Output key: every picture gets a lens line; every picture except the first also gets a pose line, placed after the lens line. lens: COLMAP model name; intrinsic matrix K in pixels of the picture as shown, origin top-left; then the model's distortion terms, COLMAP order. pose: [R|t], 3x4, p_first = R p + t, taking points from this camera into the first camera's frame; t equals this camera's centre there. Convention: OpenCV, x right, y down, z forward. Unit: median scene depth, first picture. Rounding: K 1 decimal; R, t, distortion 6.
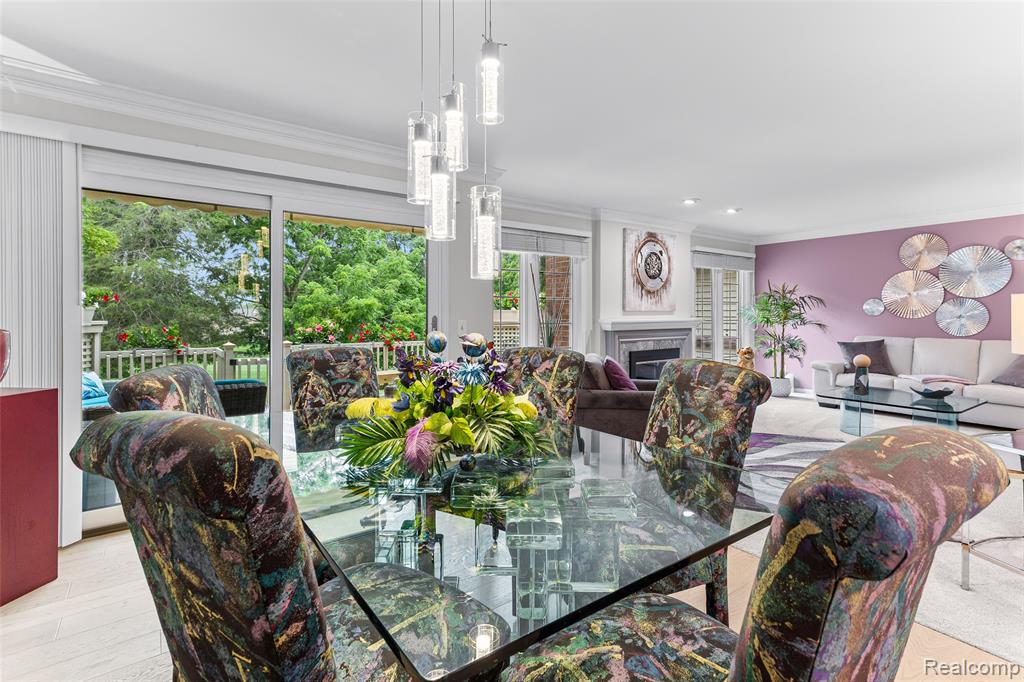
lens RADIAL K [[493.1, 0, 507.4], [0, 493.1, 317.6], [0, 0, 1]] dist [0.025951, 0.003303]
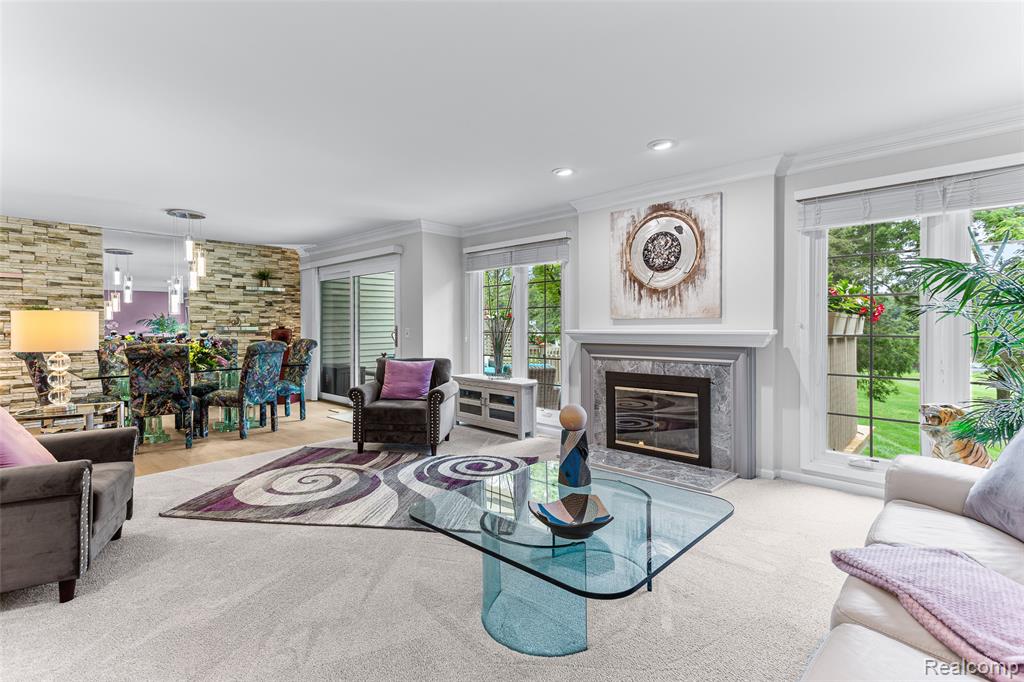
lens RADIAL K [[493.1, 0, 509.4], [0, 493.1, 330.3], [0, 0, 1]] dist [0.025951, 0.003303]
pose [[0.181949, 0.009700, -0.983260, 0.926982], [-0.004864, 0.999948, 0.008964, -0.001988], [0.983296, 0.003152, 0.181987, 0.666990]]
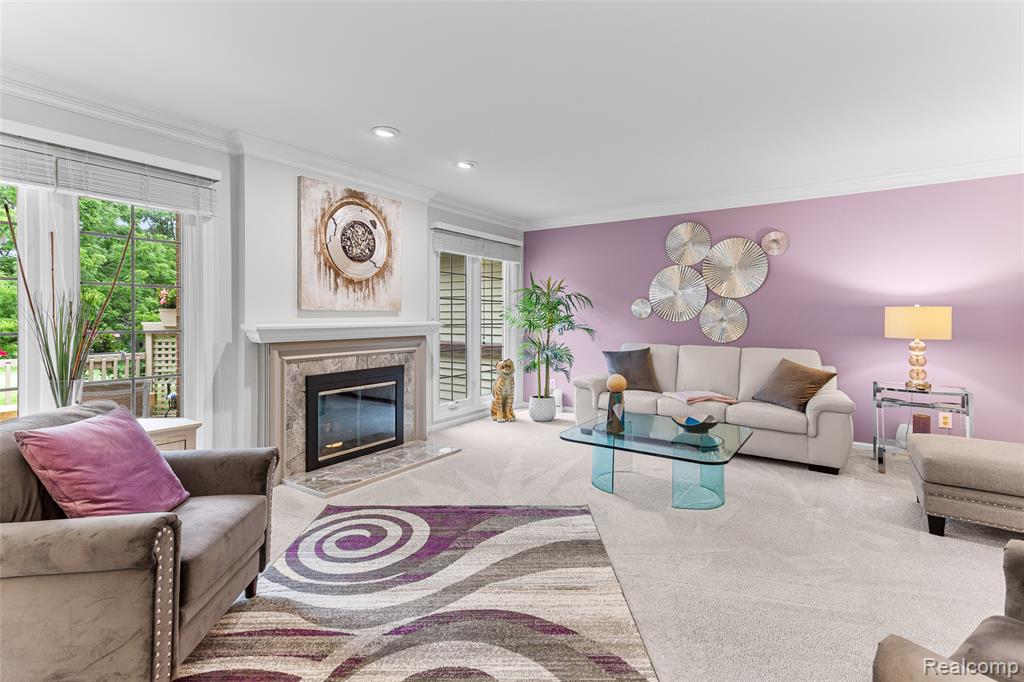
lens RADIAL K [[493.1, 0, 512.6], [0, 493.1, 316.3], [0, 0, 1]] dist [0.025951, 0.003303]
pose [[0.941549, 0.003456, 0.336858, 0.265733], [-0.001509, 0.999981, -0.006041, -0.002349], [-0.336872, 0.005180, 0.941536, 0.311330]]
